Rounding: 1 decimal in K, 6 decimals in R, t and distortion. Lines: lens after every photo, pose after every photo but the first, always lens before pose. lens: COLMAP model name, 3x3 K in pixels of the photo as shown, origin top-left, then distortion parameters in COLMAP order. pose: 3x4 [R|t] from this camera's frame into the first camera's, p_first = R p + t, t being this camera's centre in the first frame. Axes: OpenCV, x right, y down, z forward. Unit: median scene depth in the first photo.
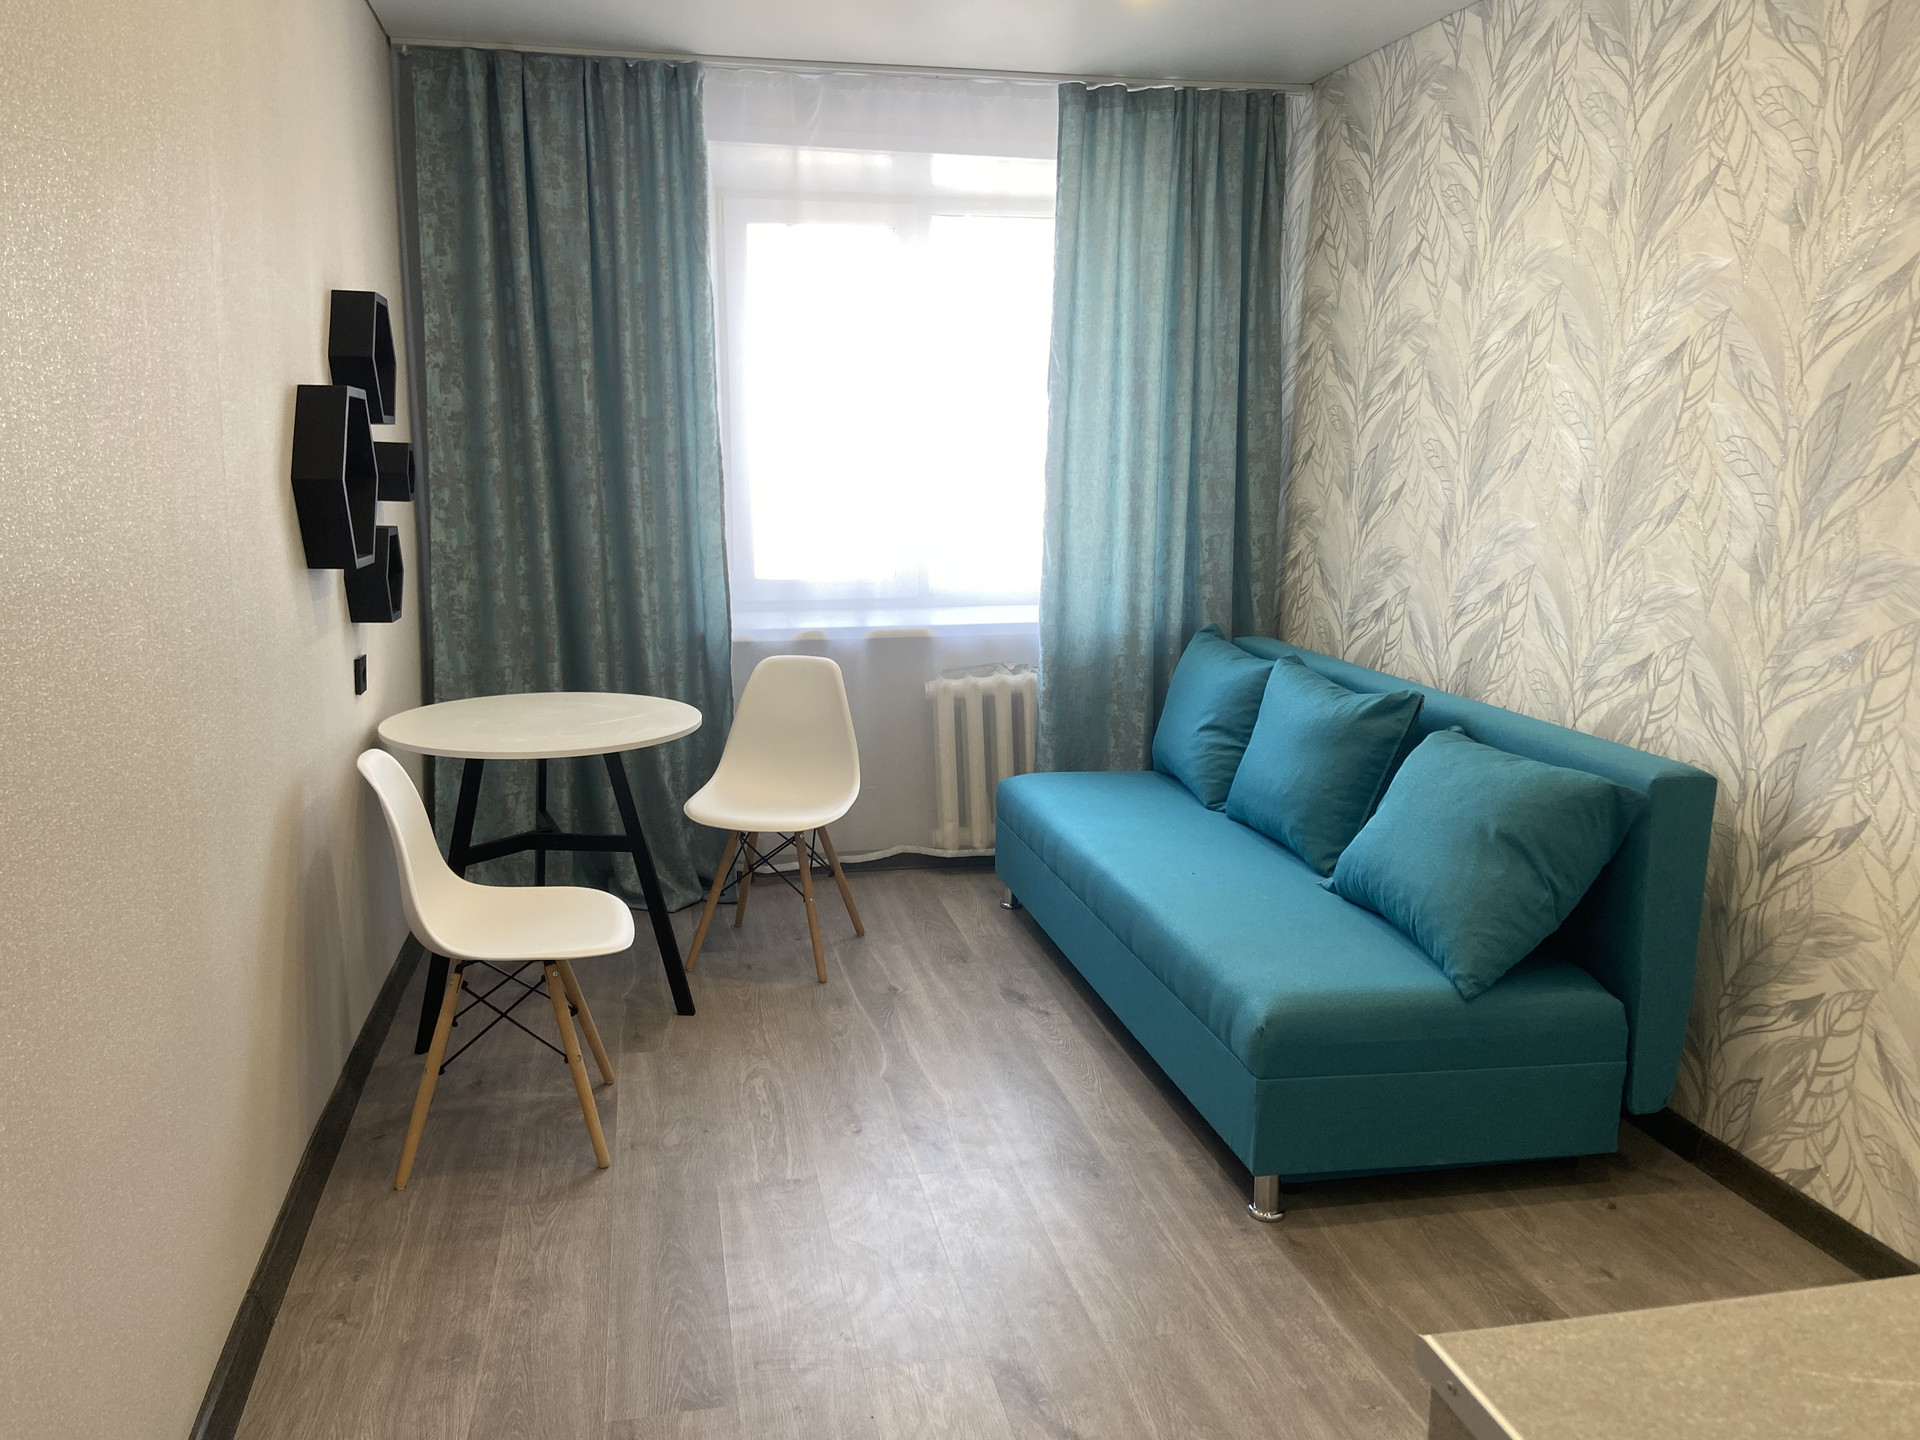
lens RADIAL K [[1436.2, 0, 958.5], [0, 1436.2, 683.0], [0, 0, 1]] dist [0.115903, -0.160701]
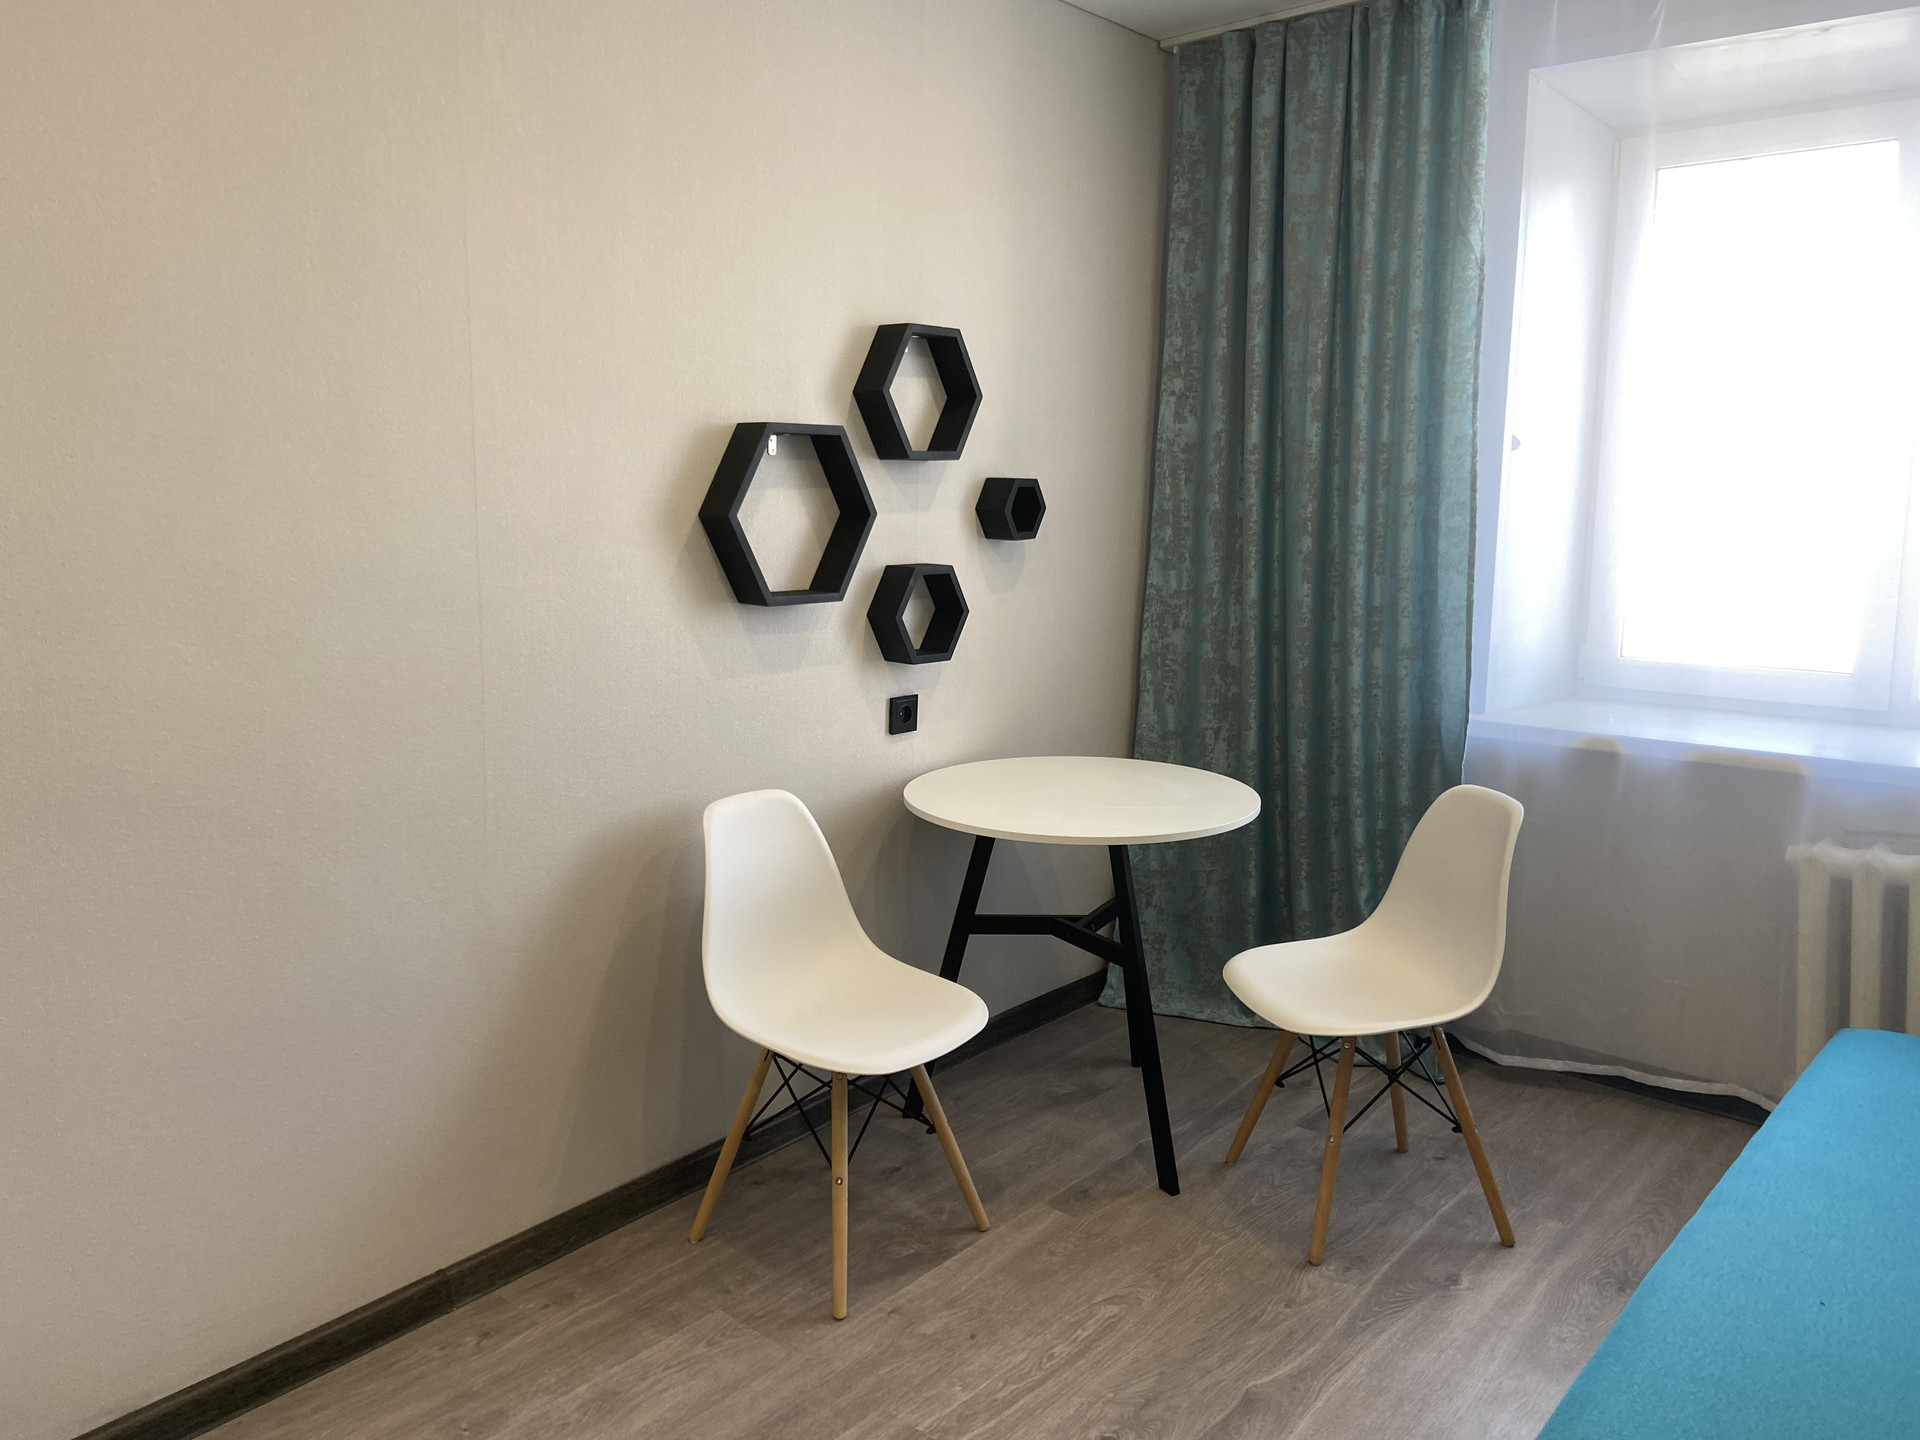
lens RADIAL K [[1436.2, 0, 958.5], [0, 1436.2, 683.0], [0, 0, 1]] dist [0.115903, -0.160701]
pose [[0.589422, 0.108868, -0.800456, 0.307528], [-0.129543, 0.990792, 0.039366, -0.054916], [0.797371, 0.080490, 0.598098, 0.359390]]
